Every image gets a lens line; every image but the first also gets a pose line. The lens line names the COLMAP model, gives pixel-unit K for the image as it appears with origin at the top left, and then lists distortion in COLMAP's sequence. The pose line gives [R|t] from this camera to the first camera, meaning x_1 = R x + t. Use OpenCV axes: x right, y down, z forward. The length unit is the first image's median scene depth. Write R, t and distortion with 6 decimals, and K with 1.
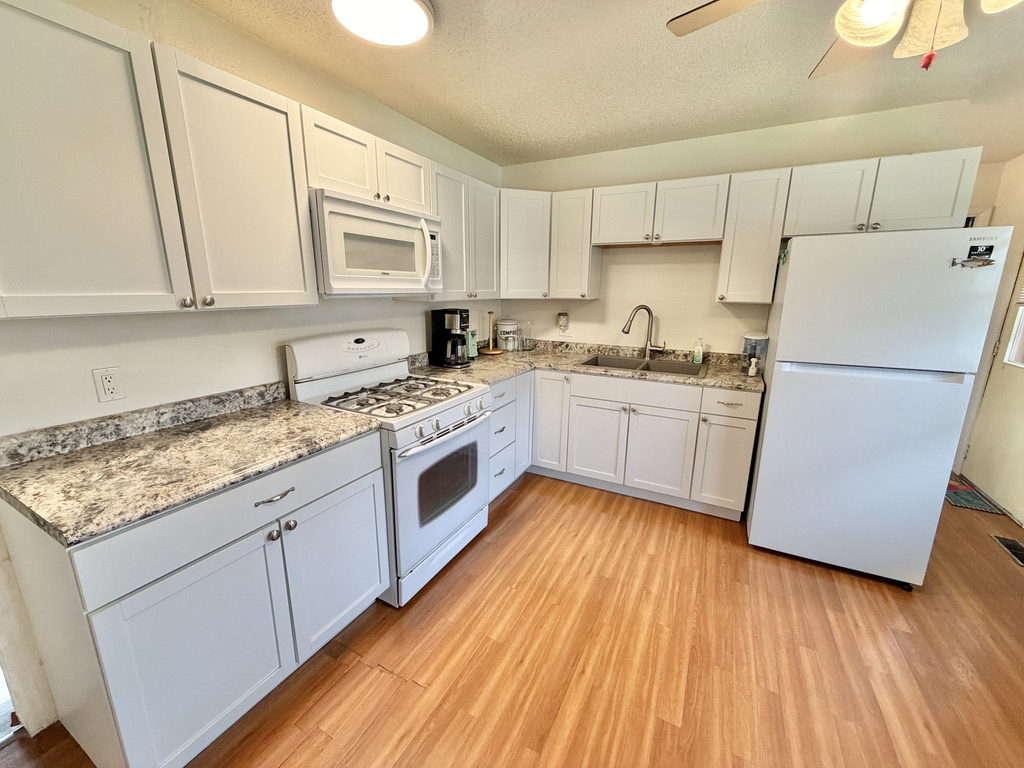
lens RADIAL K [[407.7, 0, 503.1], [0, 407.7, 384.4], [0, 0, 1]] dist [-0.001772, -0.000225]
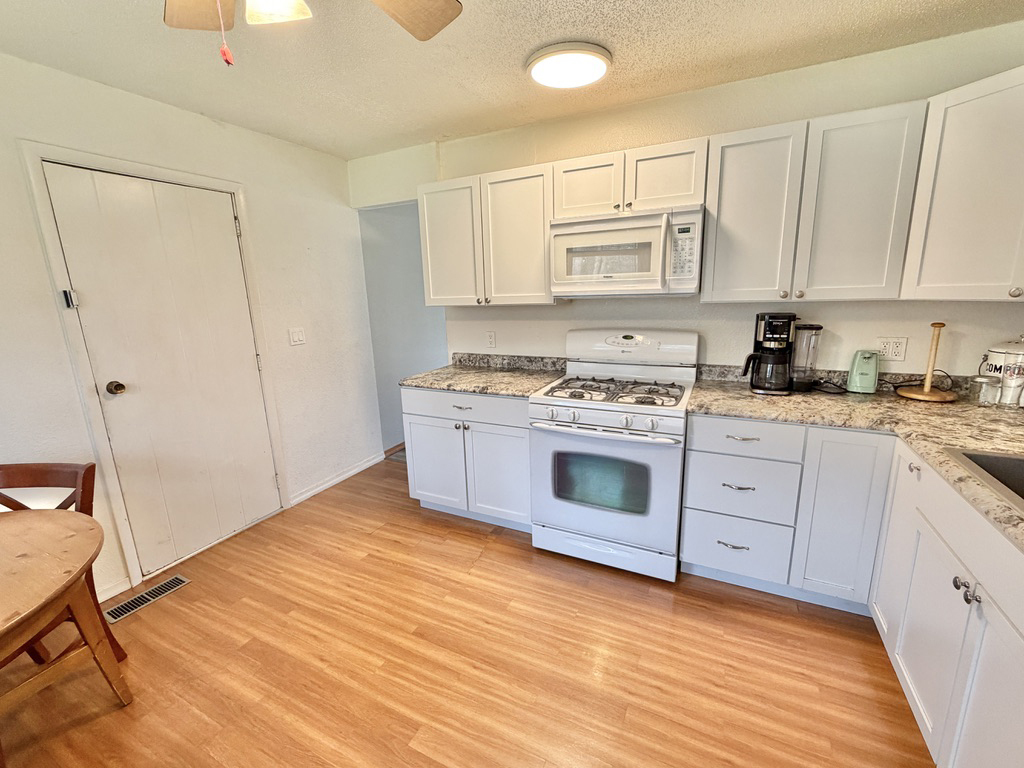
lens RADIAL K [[436.5, 0, 510.8], [0, 436.5, 385.1], [0, 0, 1]] dist [-0.000085, -0.000019]
pose [[0.032143, 0.204068, -0.978429, 1.120057], [-0.201333, 0.960190, 0.193650, -0.202970], [0.978995, 0.190765, 0.071949, 0.869918]]
